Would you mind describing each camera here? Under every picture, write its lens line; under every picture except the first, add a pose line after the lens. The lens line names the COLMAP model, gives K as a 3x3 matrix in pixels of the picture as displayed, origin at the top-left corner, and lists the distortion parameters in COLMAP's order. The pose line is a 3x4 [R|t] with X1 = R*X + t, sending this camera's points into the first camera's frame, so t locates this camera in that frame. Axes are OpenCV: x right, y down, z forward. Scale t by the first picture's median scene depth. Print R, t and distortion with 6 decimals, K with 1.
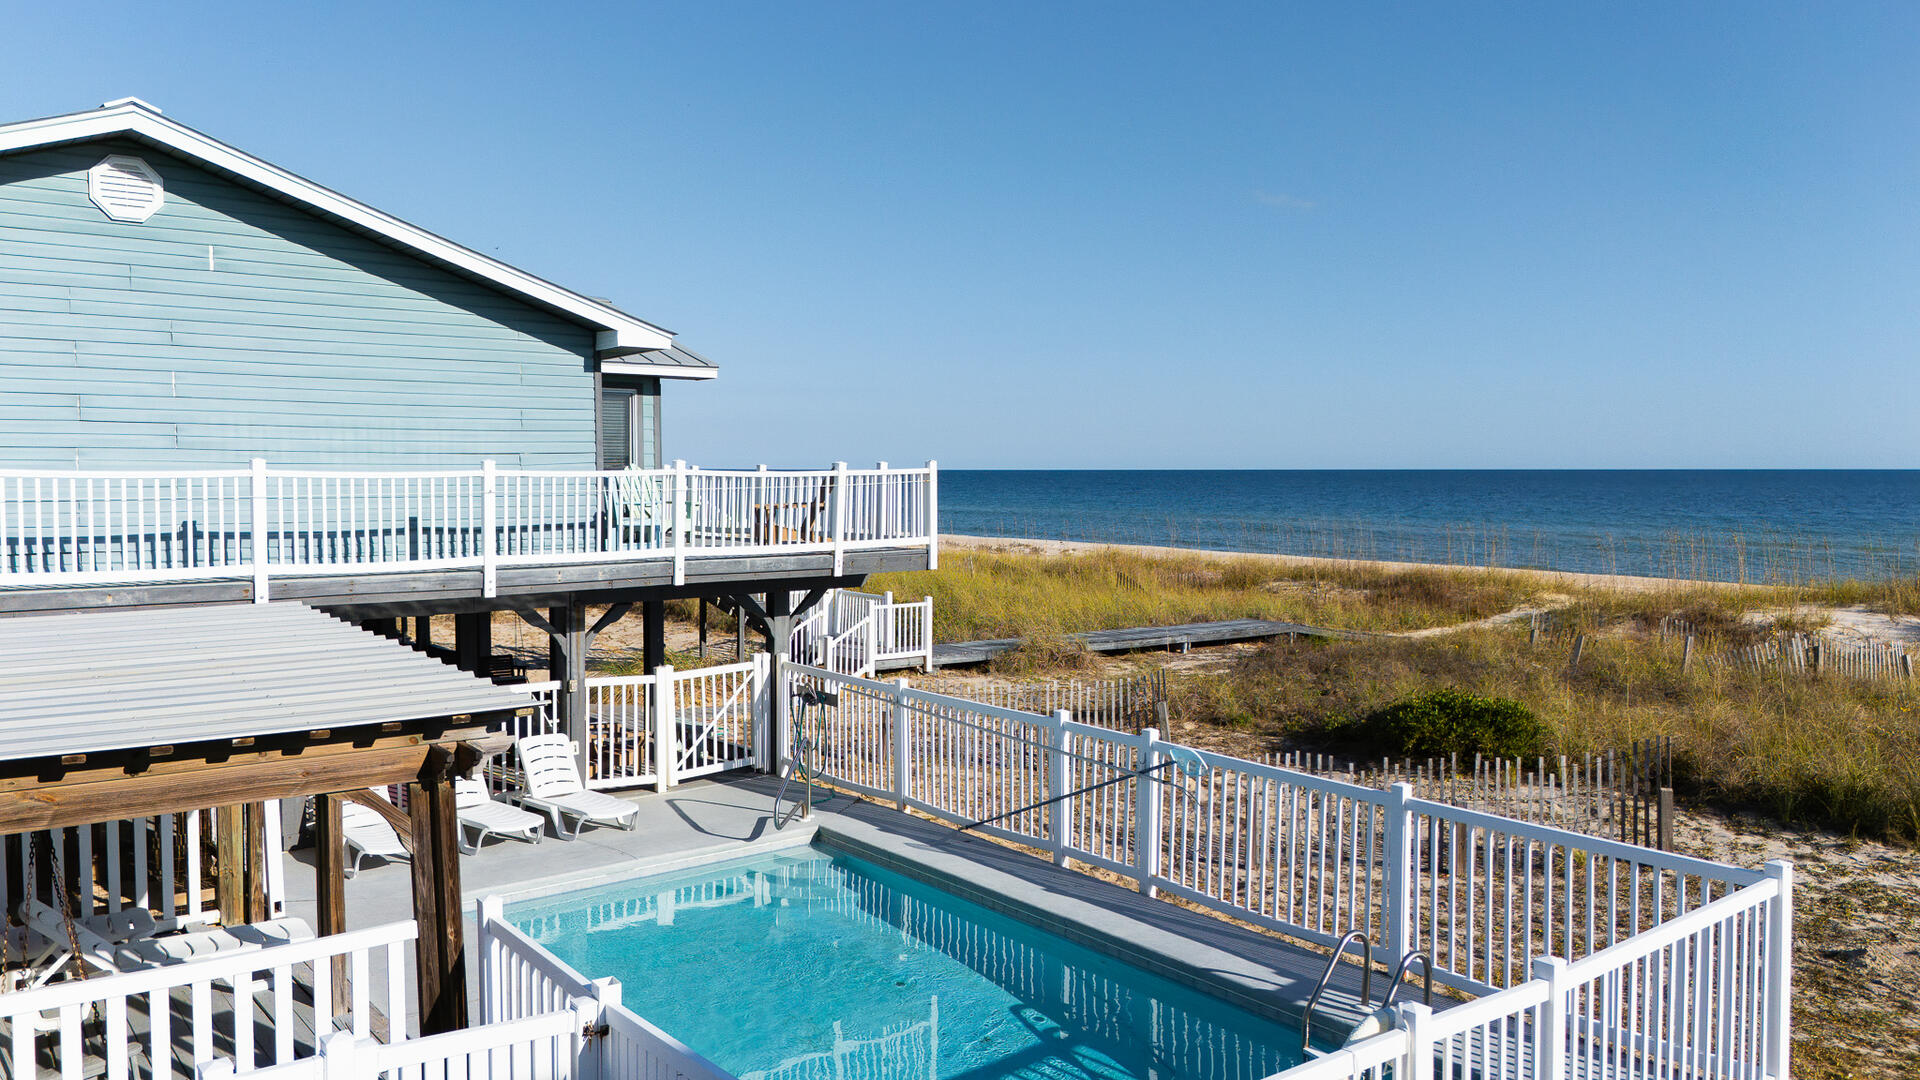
lens RADIAL K [[1414.6, 0, 959.9], [0, 1414.6, 537.0], [0, 0, 1]] dist [0.069763, -0.057953]
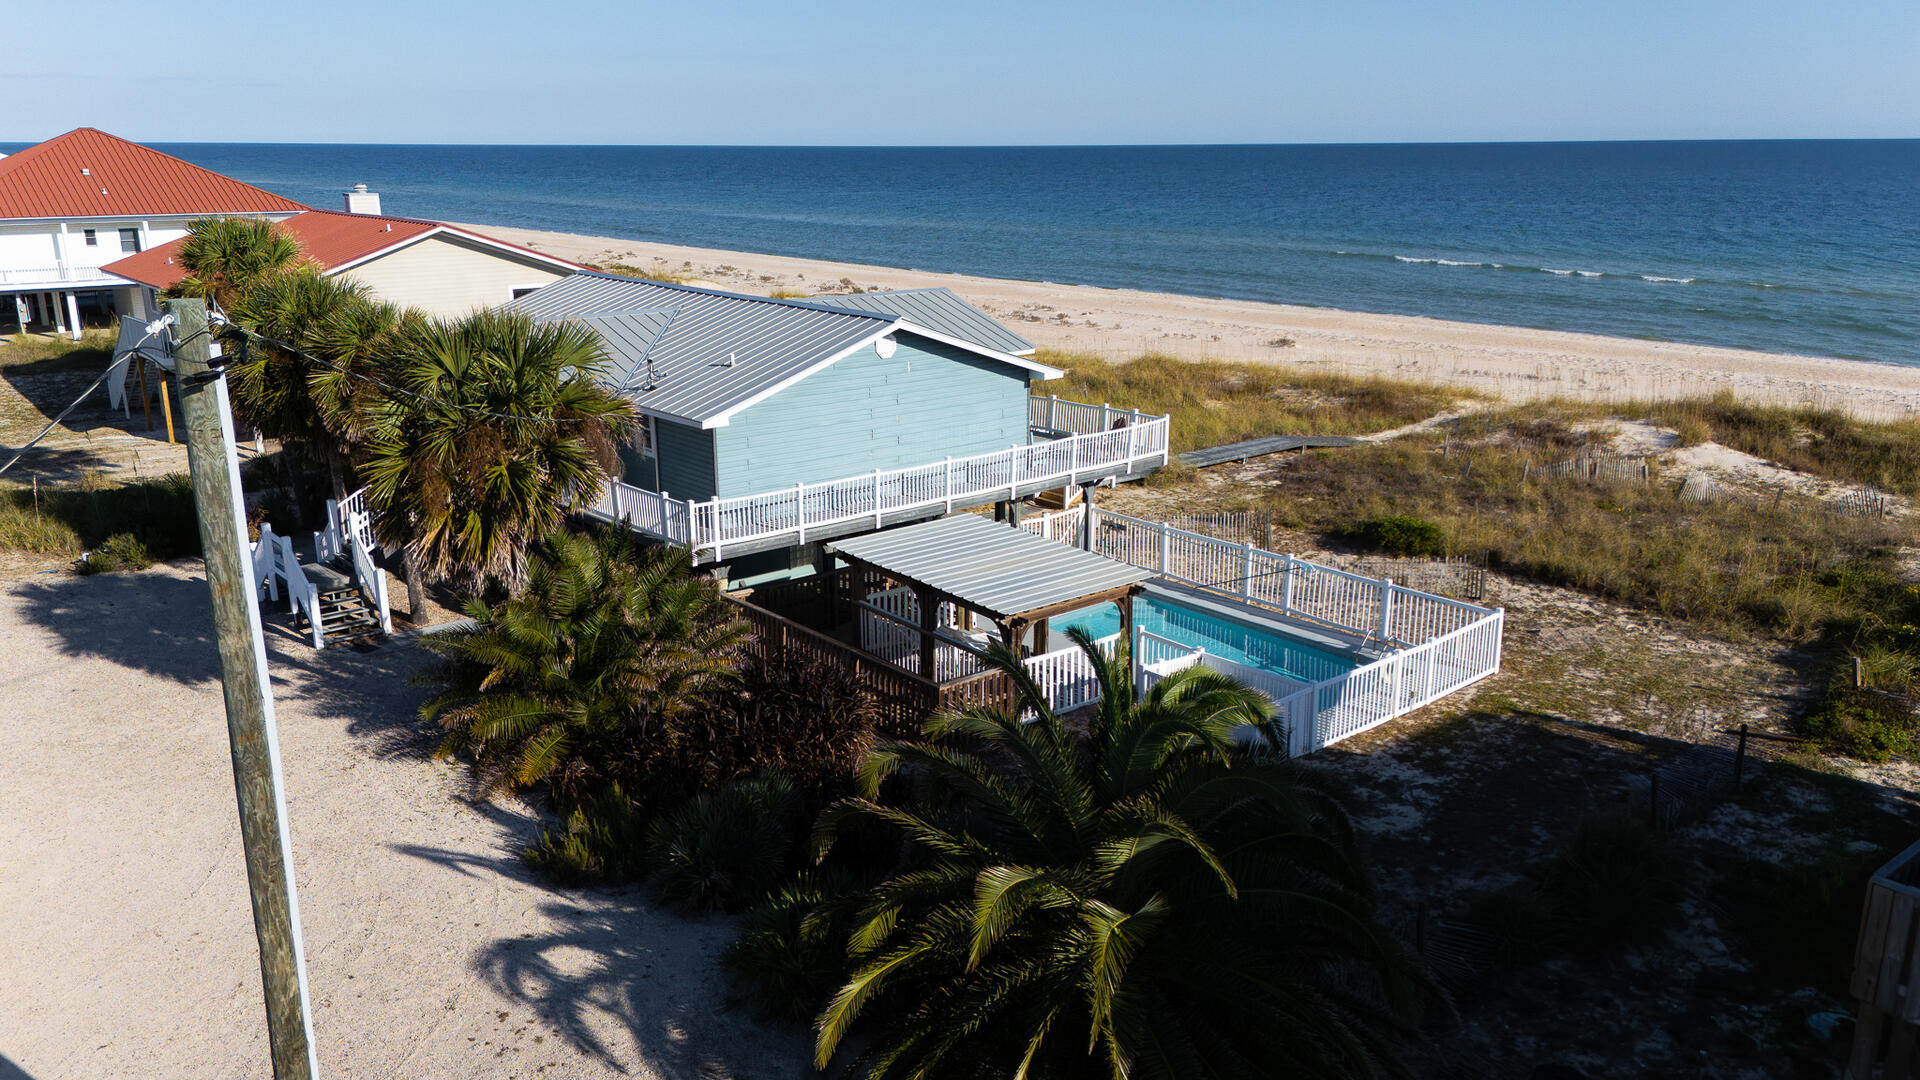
lens RADIAL K [[1414.6, 0, 958.9], [0, 1414.6, 530.3], [0, 0, 1]] dist [0.069763, -0.057953]
pose [[0.998905, -0.017052, 0.043575, -0.505490], [0.007312, 0.976678, 0.214584, -0.405704], [-0.046218, -0.214030, 0.975733, -1.296309]]
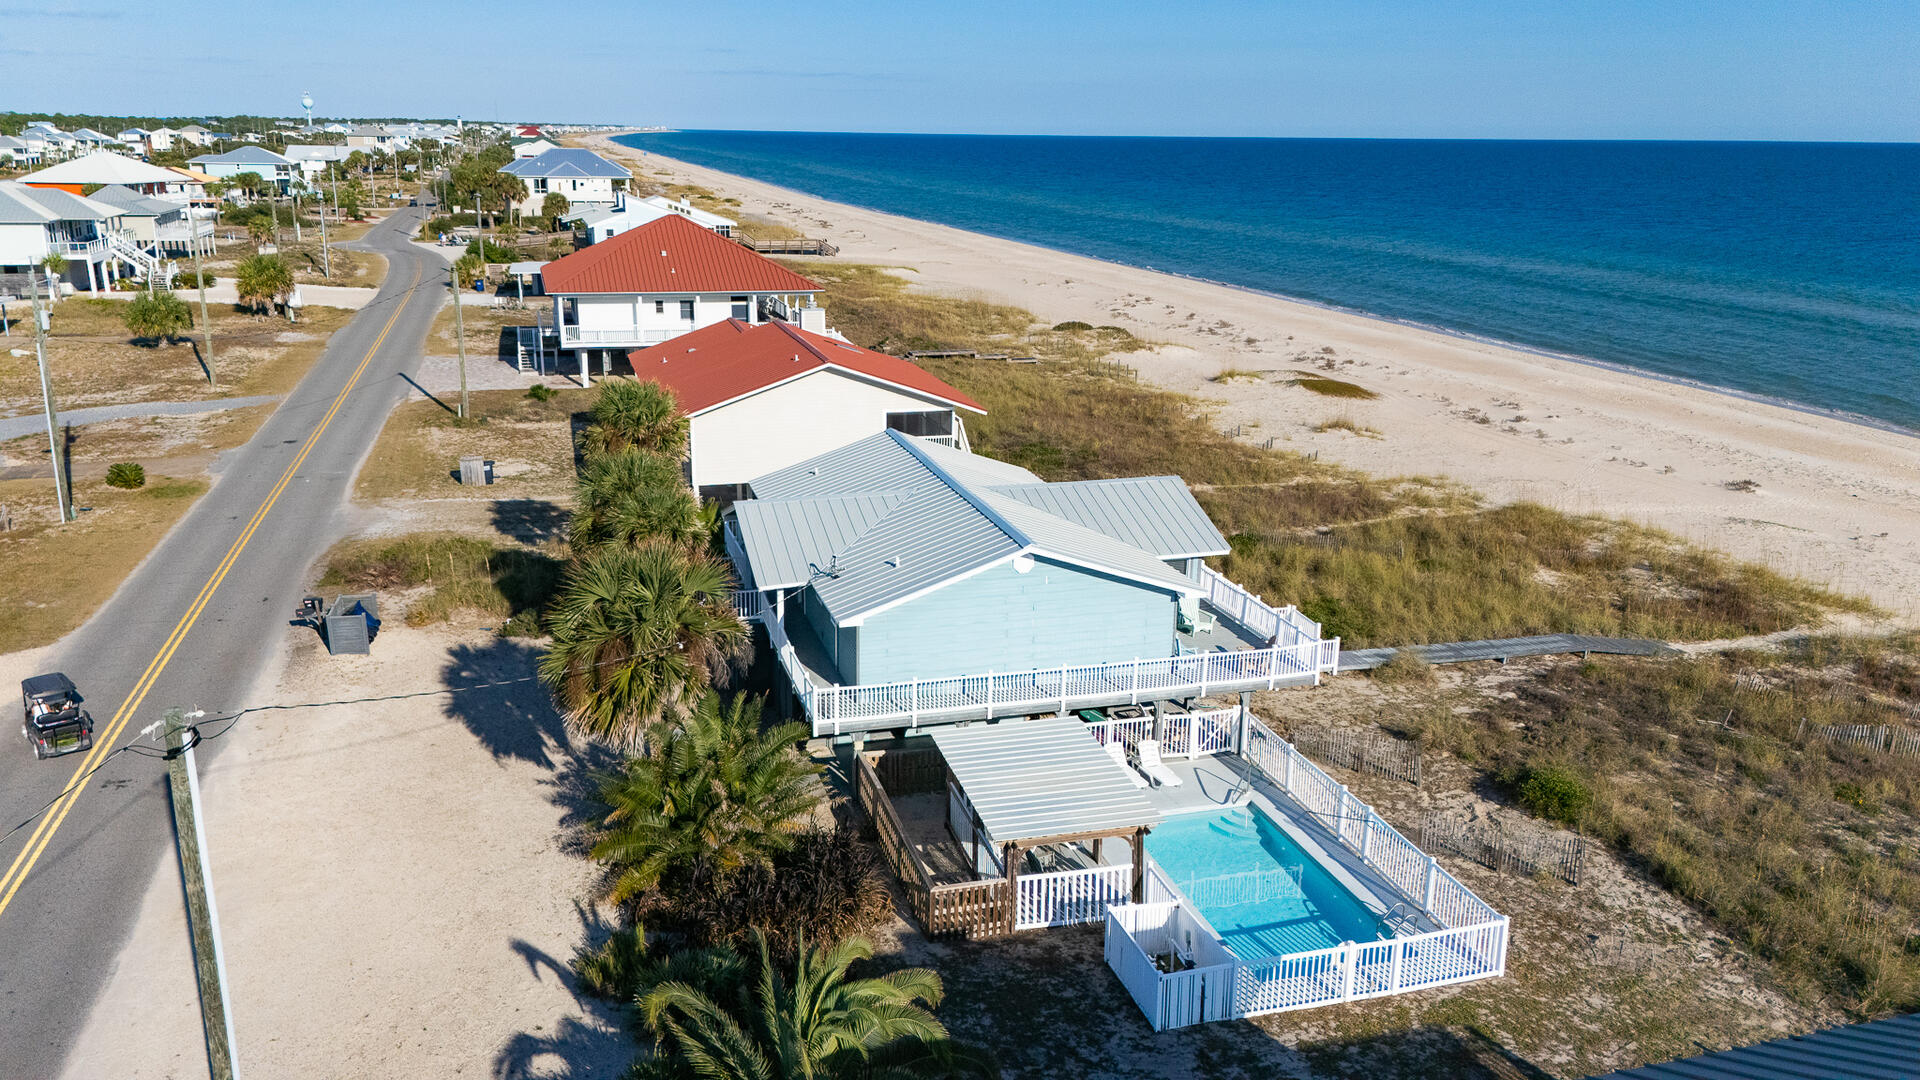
lens RADIAL K [[1414.6, 0, 956.0], [0, 1414.6, 544.1], [0, 0, 1]] dist [0.069763, -0.057953]
pose [[0.930230, 0.109921, -0.350128, 0.256948], [-0.027450, 0.972255, 0.232307, -0.840610], [0.365949, -0.206488, 0.907438, -1.454152]]
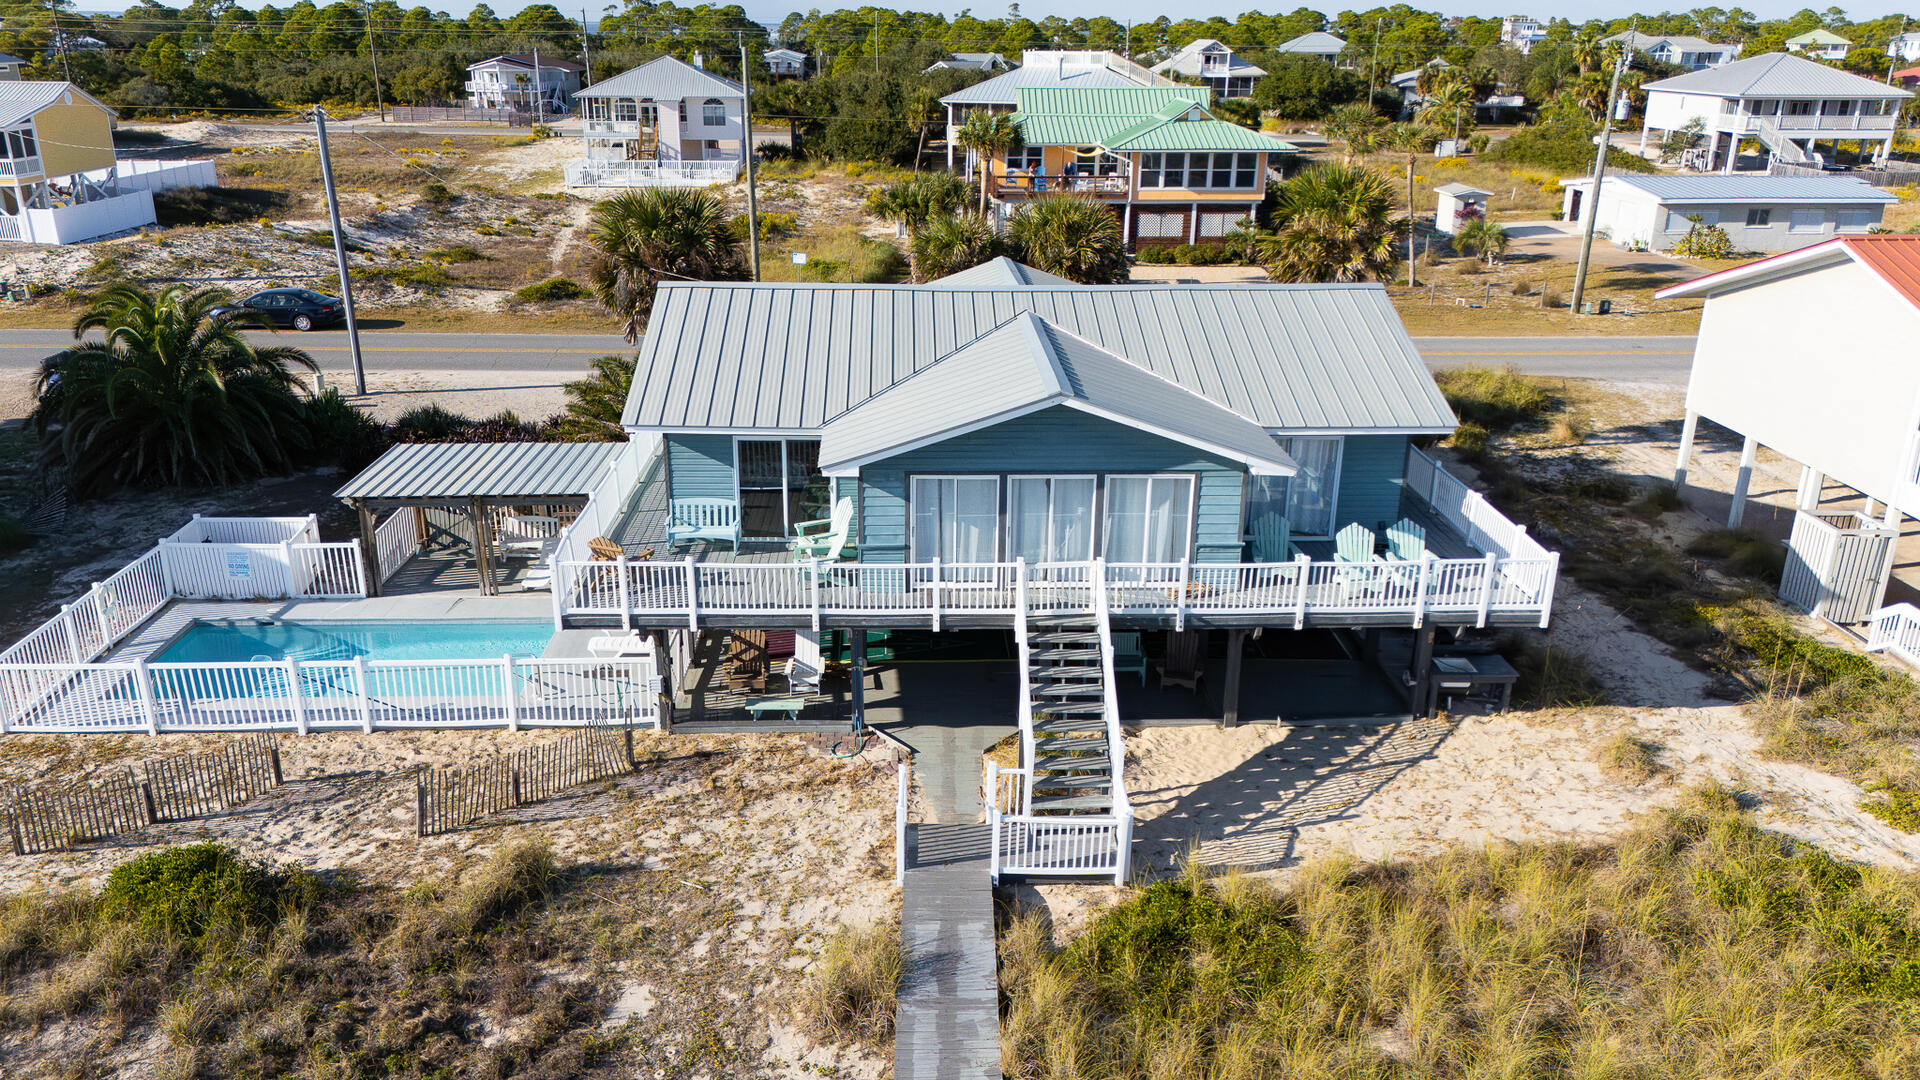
lens RADIAL K [[1414.6, 0, 954.6], [0, 1414.6, 545.5], [0, 0, 1]] dist [0.069763, -0.057953]
pose [[-0.582219, 0.273058, -0.765807, 0.937758], [-0.051843, 0.927530, 0.370137, -0.693511], [0.811377, 0.255203, -0.525870, 2.391870]]
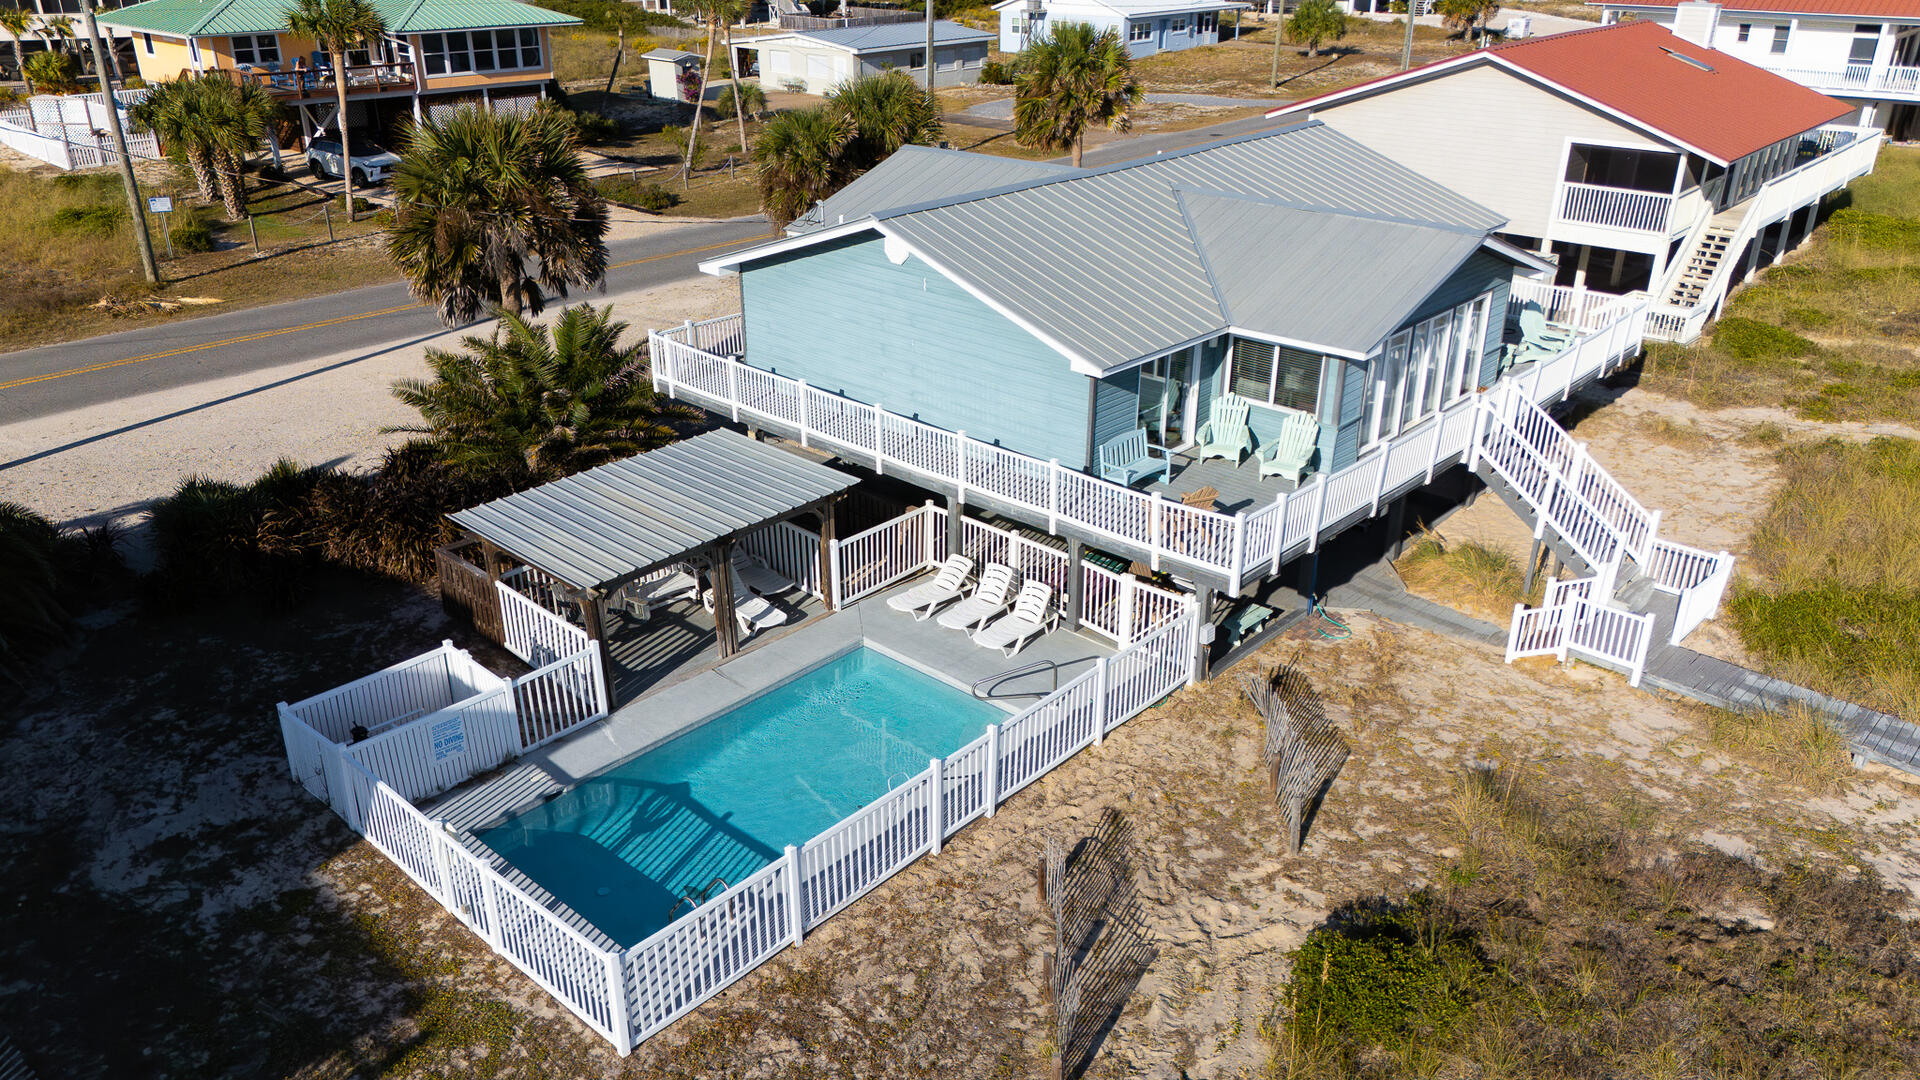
lens RADIAL K [[1414.6, 0, 956.3], [0, 1414.6, 551.2], [0, 0, 1]] dist [0.069763, -0.057953]
pose [[0.175512, 0.411522, -0.894341, 1.206006], [-0.055056, 0.911123, 0.408440, -0.593019], [0.982937, -0.022447, 0.182570, 0.641672]]
